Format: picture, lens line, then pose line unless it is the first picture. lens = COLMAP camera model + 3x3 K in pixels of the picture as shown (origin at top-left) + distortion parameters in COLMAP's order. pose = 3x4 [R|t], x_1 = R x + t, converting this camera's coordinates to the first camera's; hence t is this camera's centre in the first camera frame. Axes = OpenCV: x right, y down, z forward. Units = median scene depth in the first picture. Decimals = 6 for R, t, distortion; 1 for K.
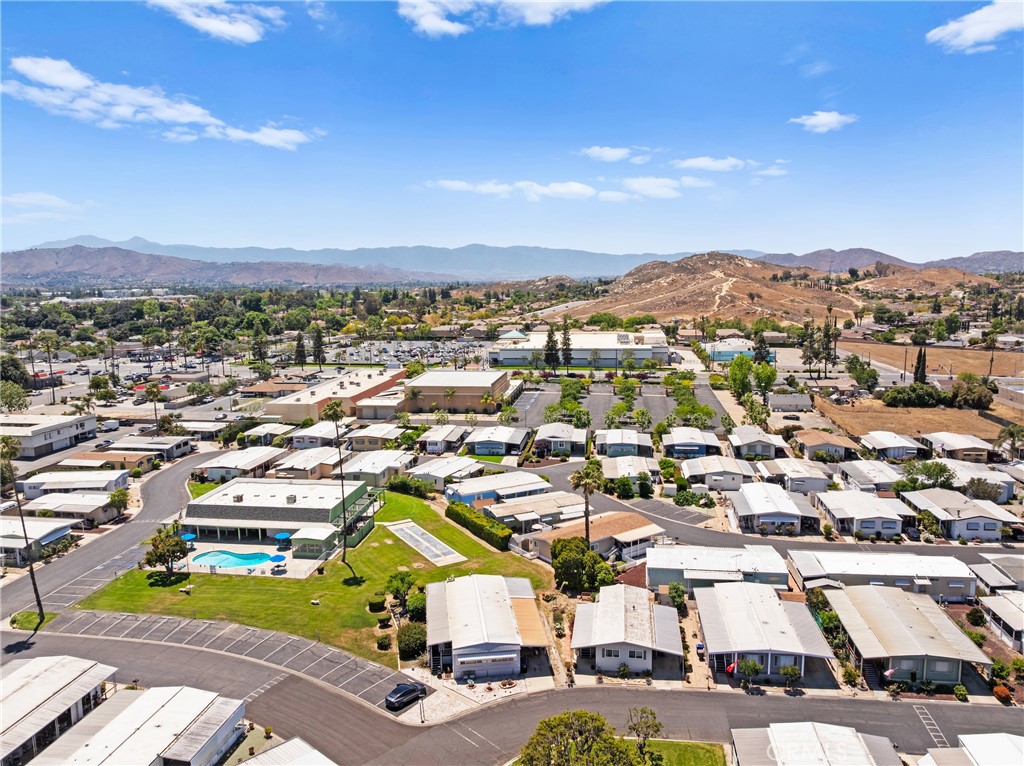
lens RADIAL K [[720.1, 0, 512.0], [0, 720.1, 383.0], [0, 0, 1]] dist [-0.004198, -0.001810]
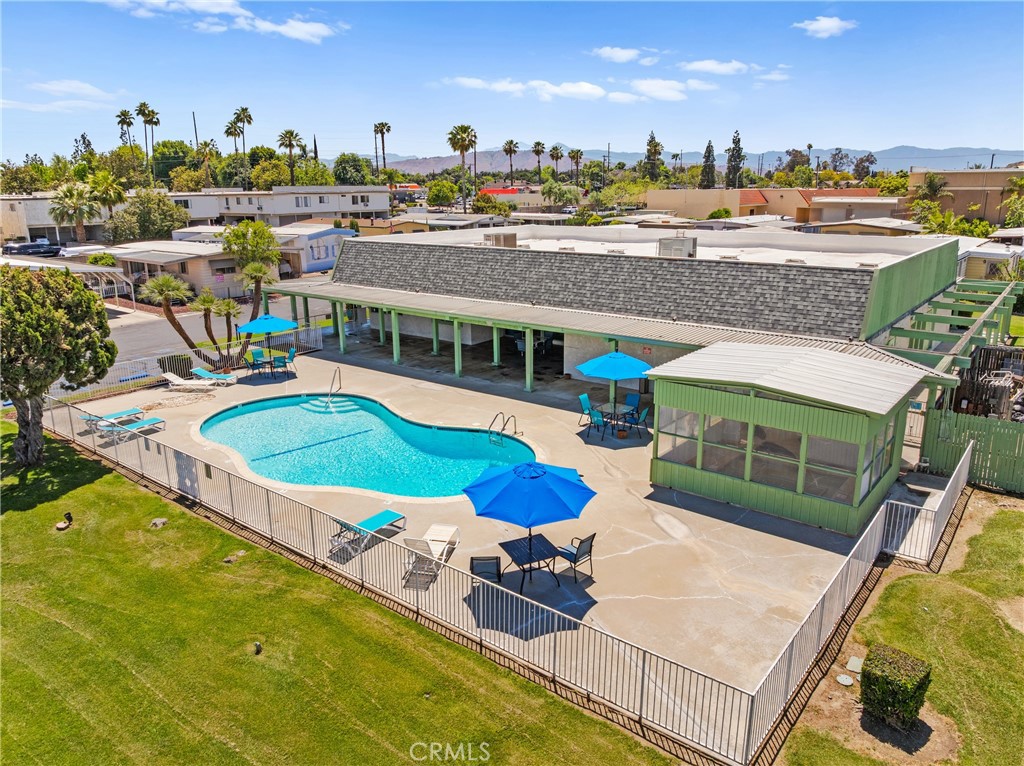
lens RADIAL K [[720.1, 0, 512.0], [0, 720.1, 383.0], [0, 0, 1]] dist [-0.004198, -0.001810]
pose [[0.856264, 0.139543, -0.497333, -0.253821], [-0.084399, 0.987675, 0.131813, 0.198078], [0.509597, -0.070892, 0.857488, 0.842907]]
